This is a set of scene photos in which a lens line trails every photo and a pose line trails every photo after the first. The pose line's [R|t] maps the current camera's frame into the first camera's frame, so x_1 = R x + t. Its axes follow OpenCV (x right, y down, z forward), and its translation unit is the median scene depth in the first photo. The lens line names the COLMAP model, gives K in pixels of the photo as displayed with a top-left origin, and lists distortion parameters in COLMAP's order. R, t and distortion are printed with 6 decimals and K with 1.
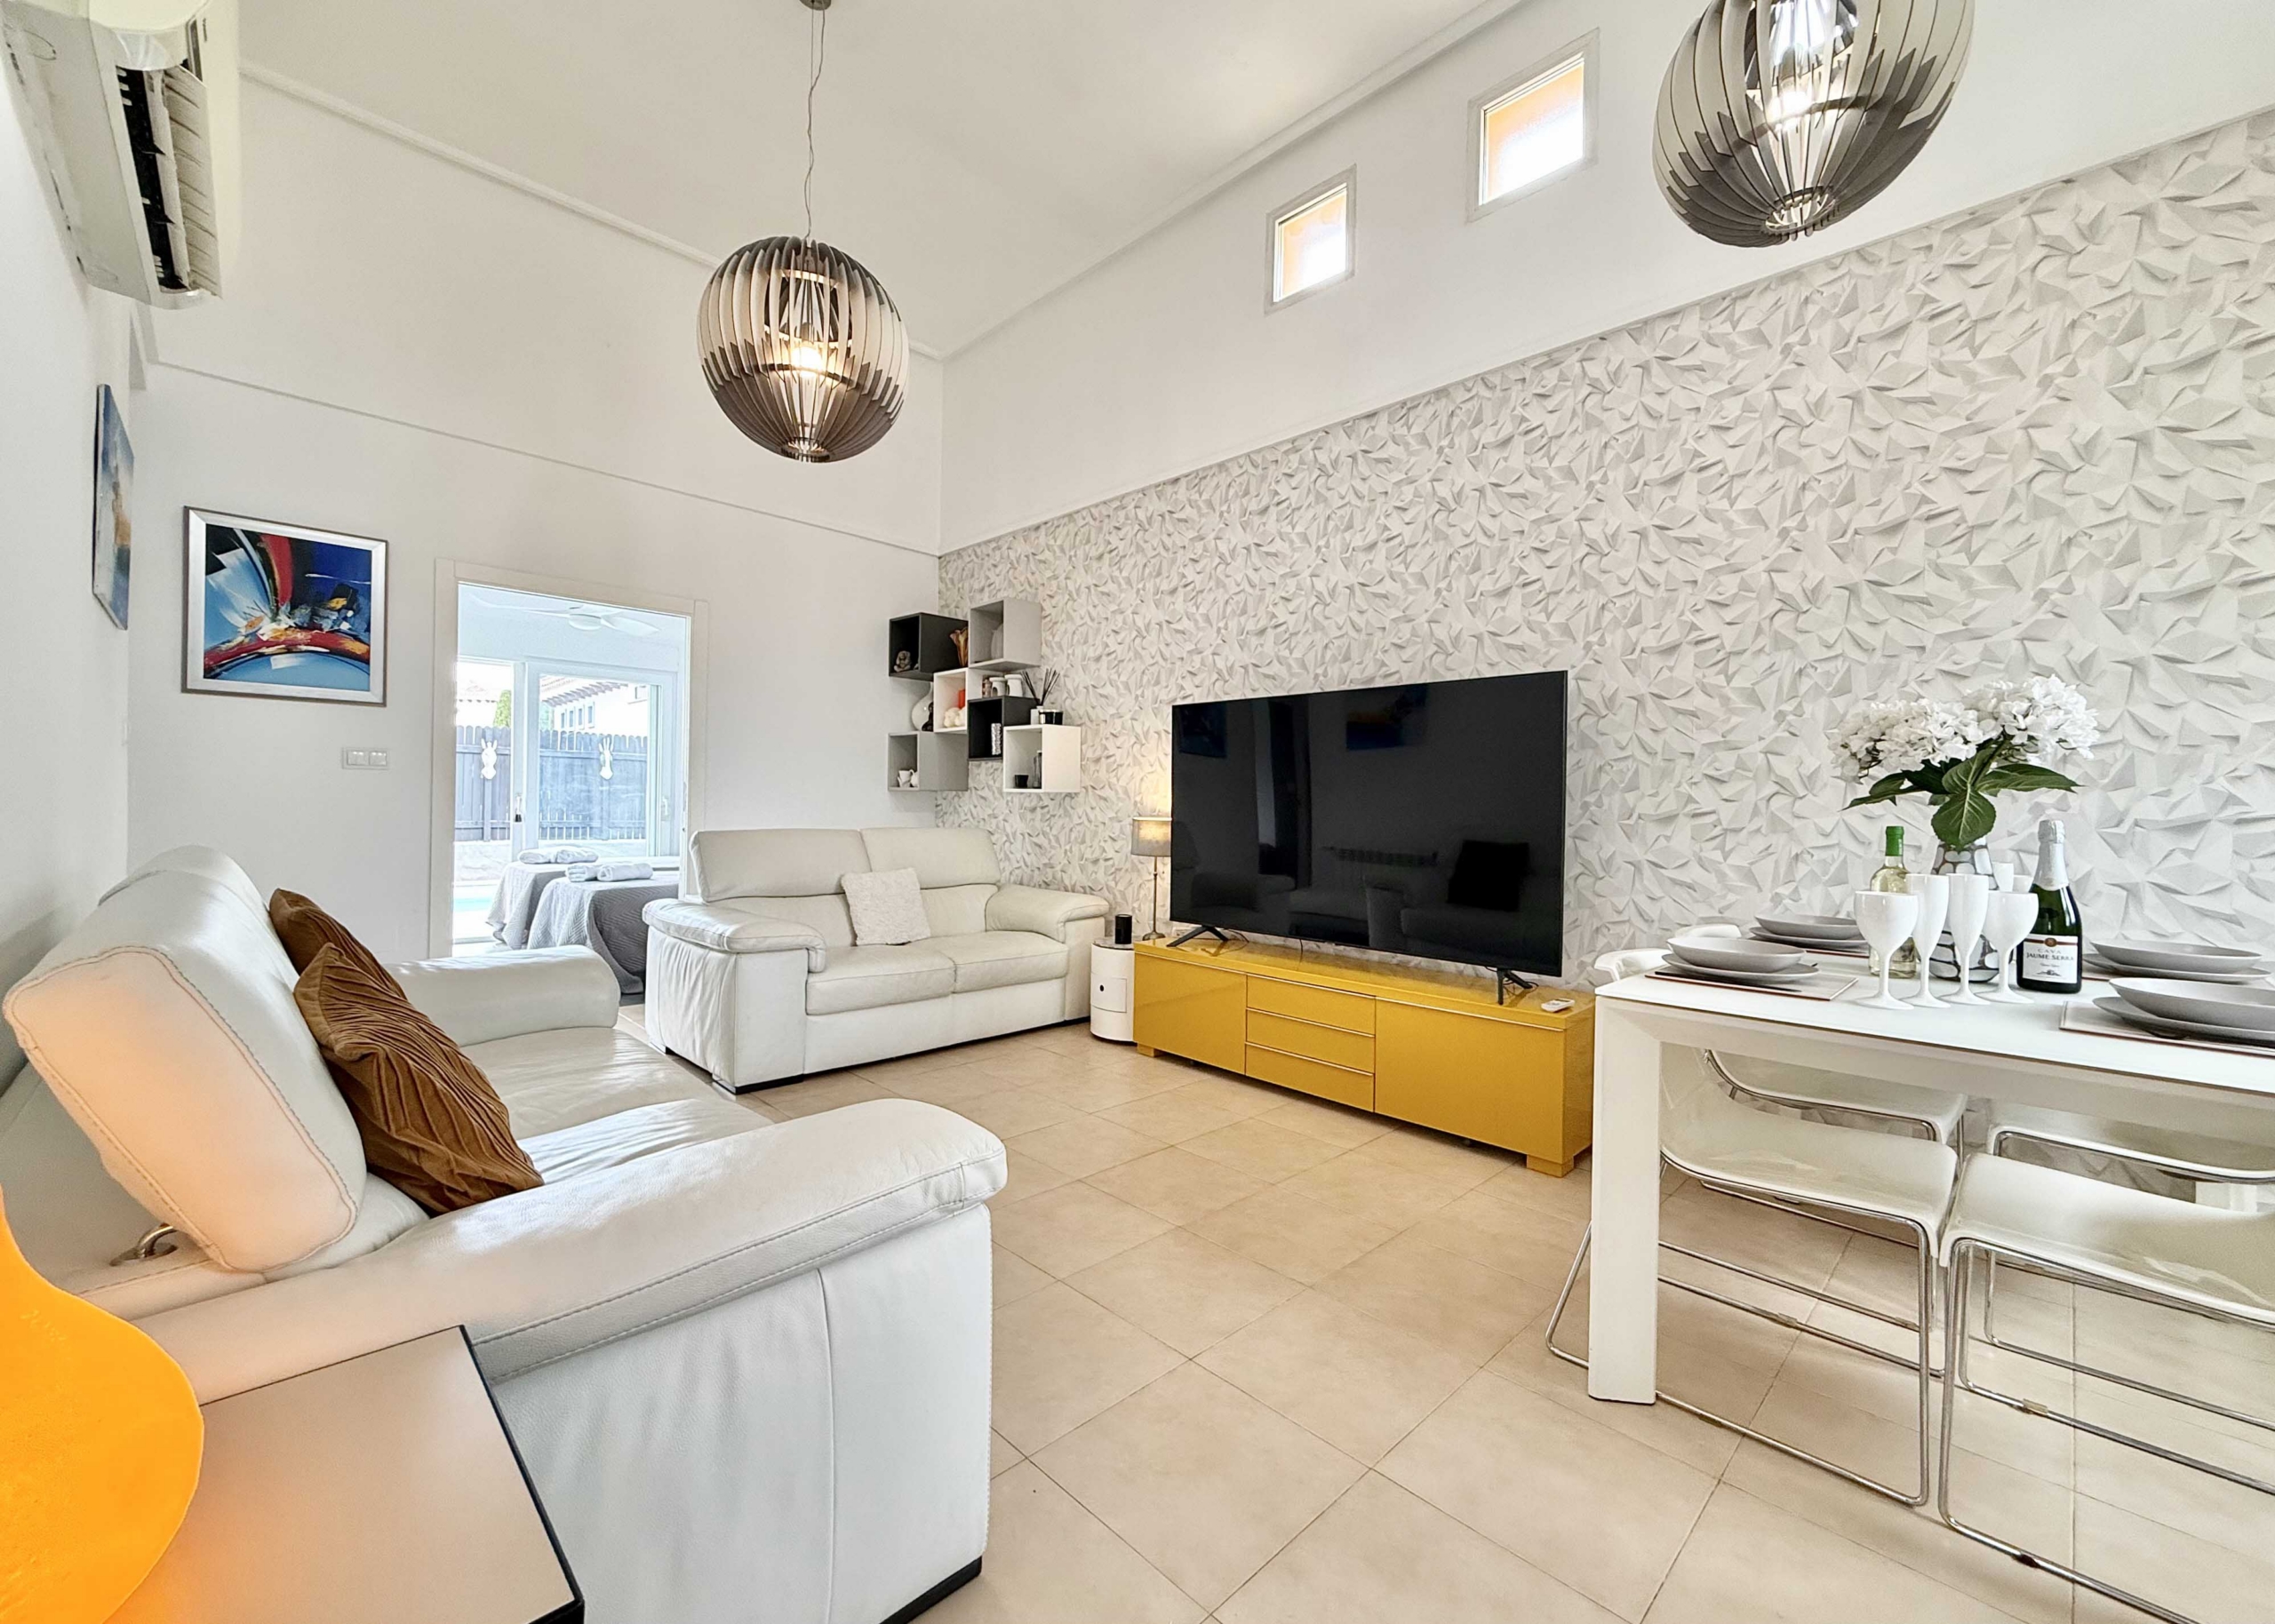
lens RADIAL K [[919.0, 0, 1134.1], [0, 919.0, 808.6], [0, 0, 1]] dist [-0.004443, 0.001571]
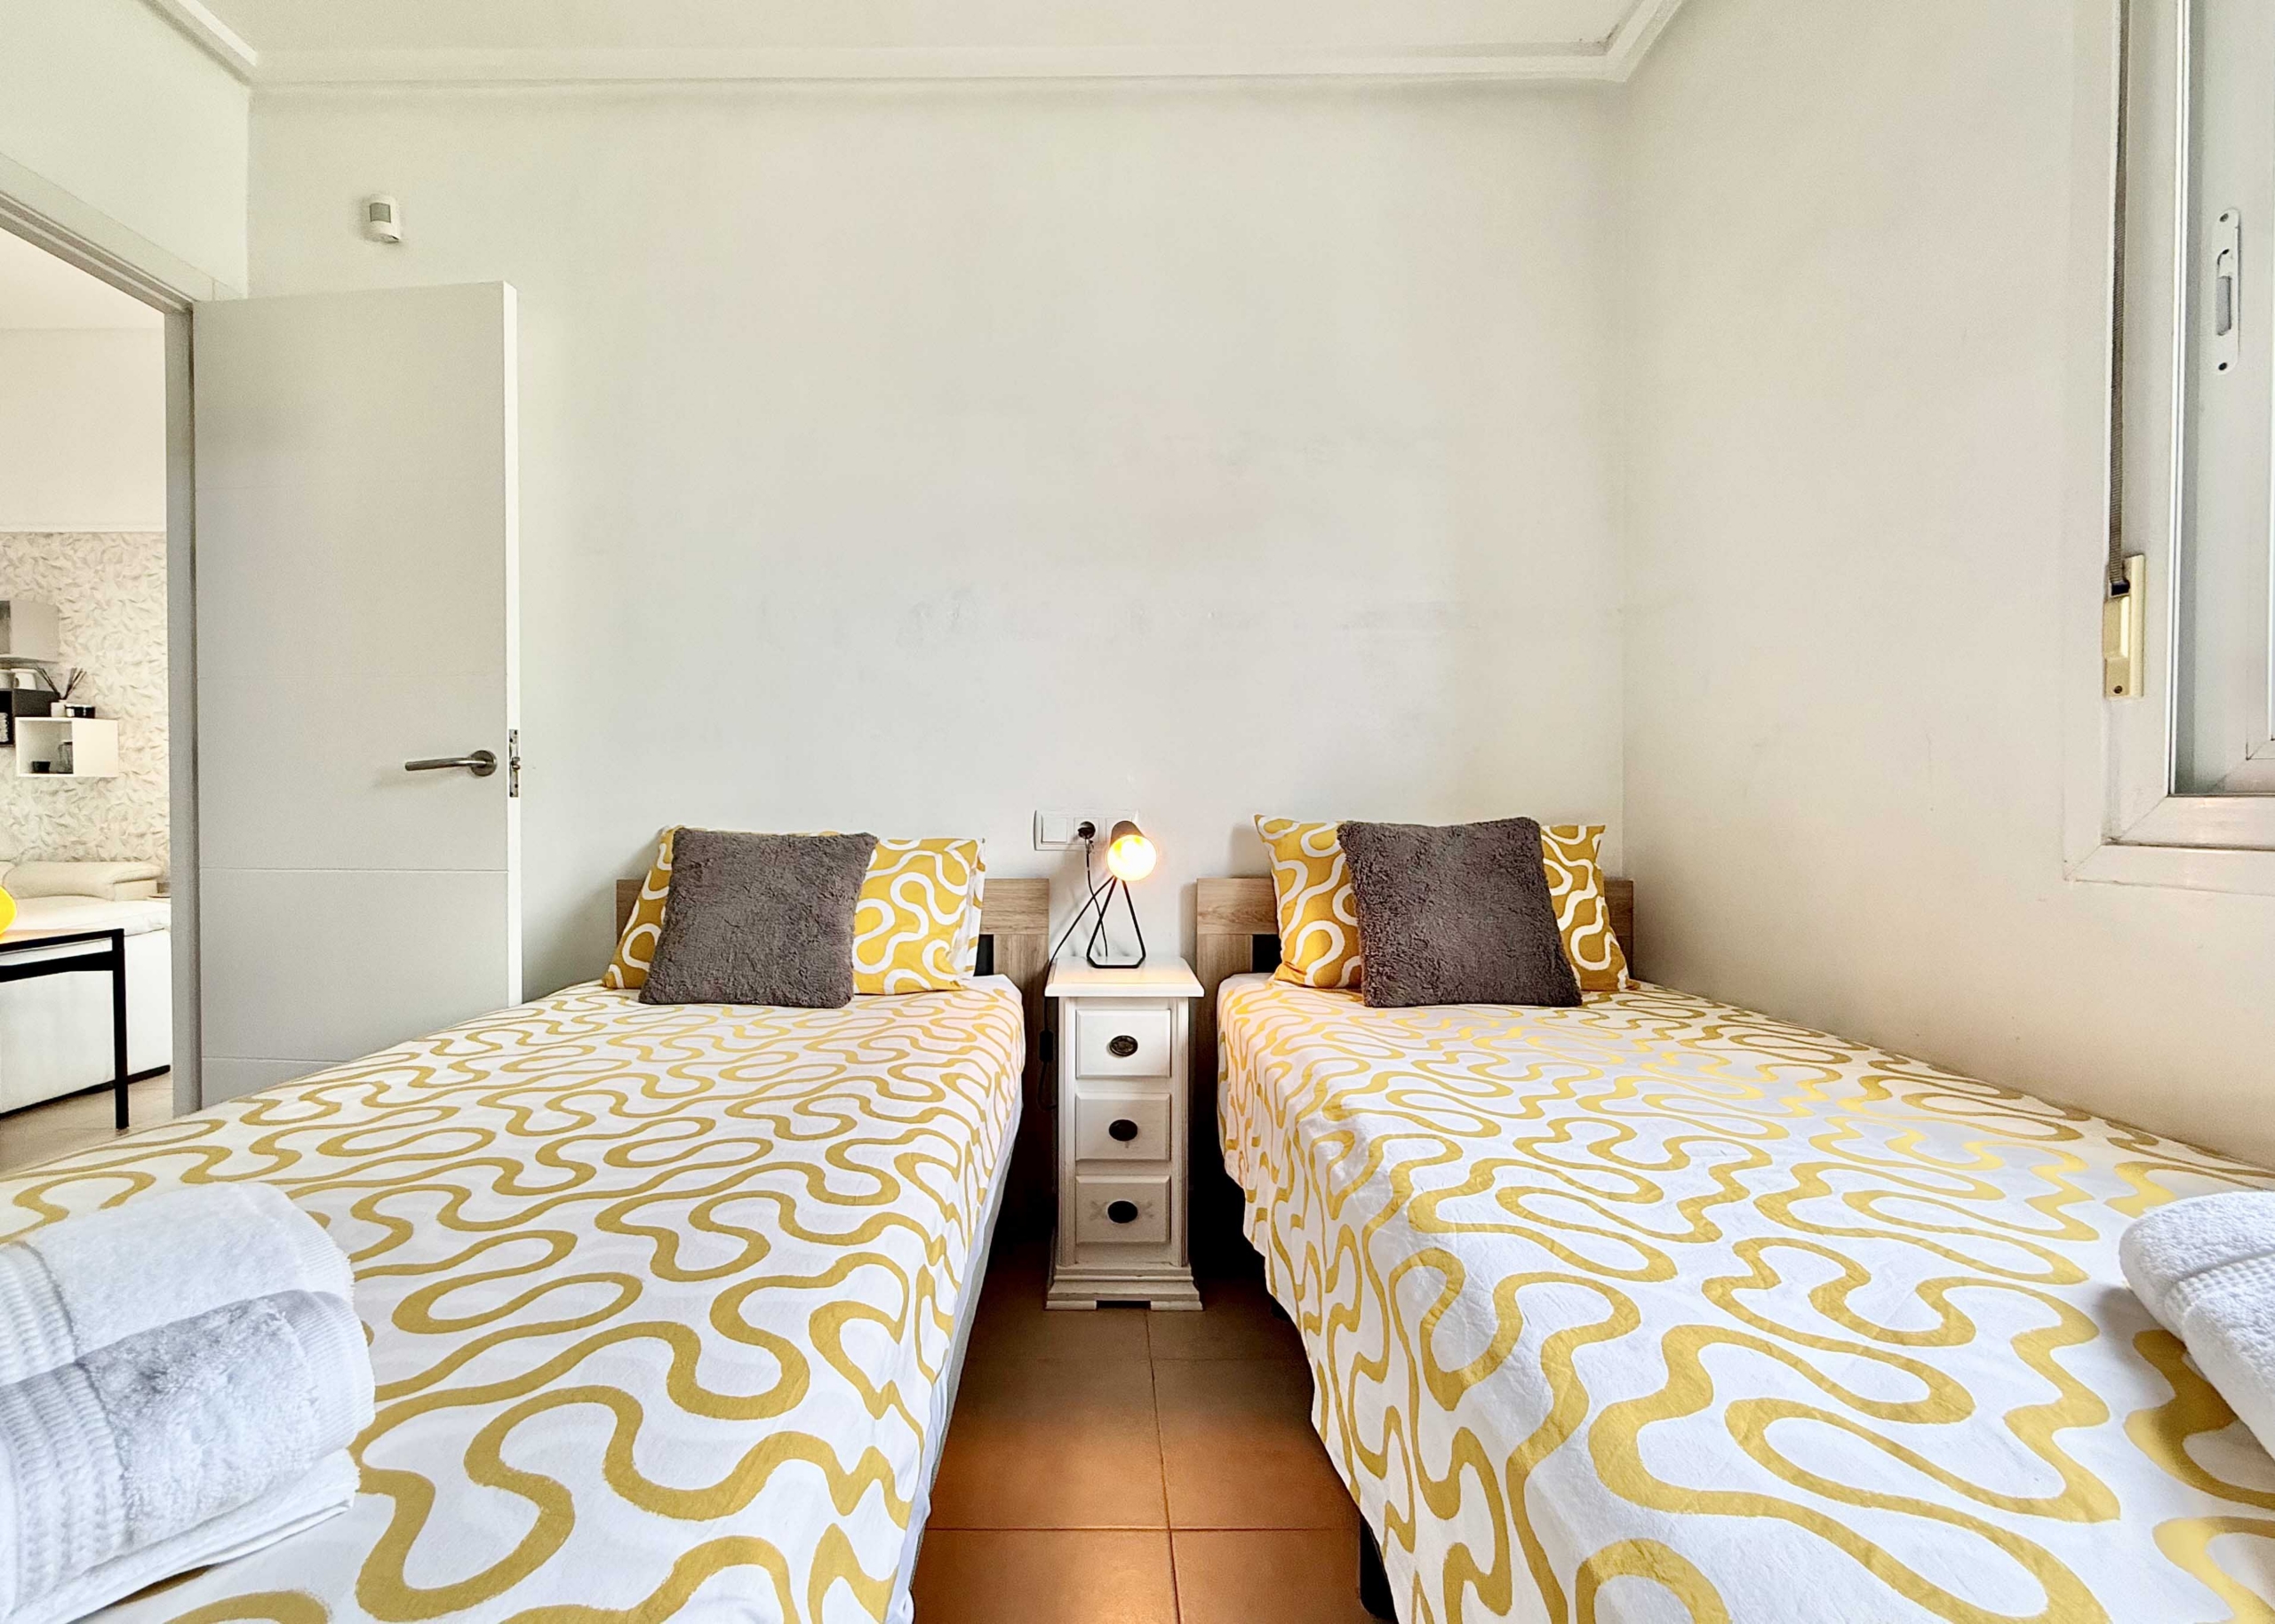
lens RADIAL K [[919.0, 0, 1073.5], [0, 919.0, 808.6], [0, 0, 1]] dist [-0.004443, 0.001571]
pose [[0.691583, -0.029229, 0.721705, -0.060477], [0.013935, 0.999535, 0.027128, 0.007732], [-0.722162, -0.008704, 0.691669, -0.667871]]
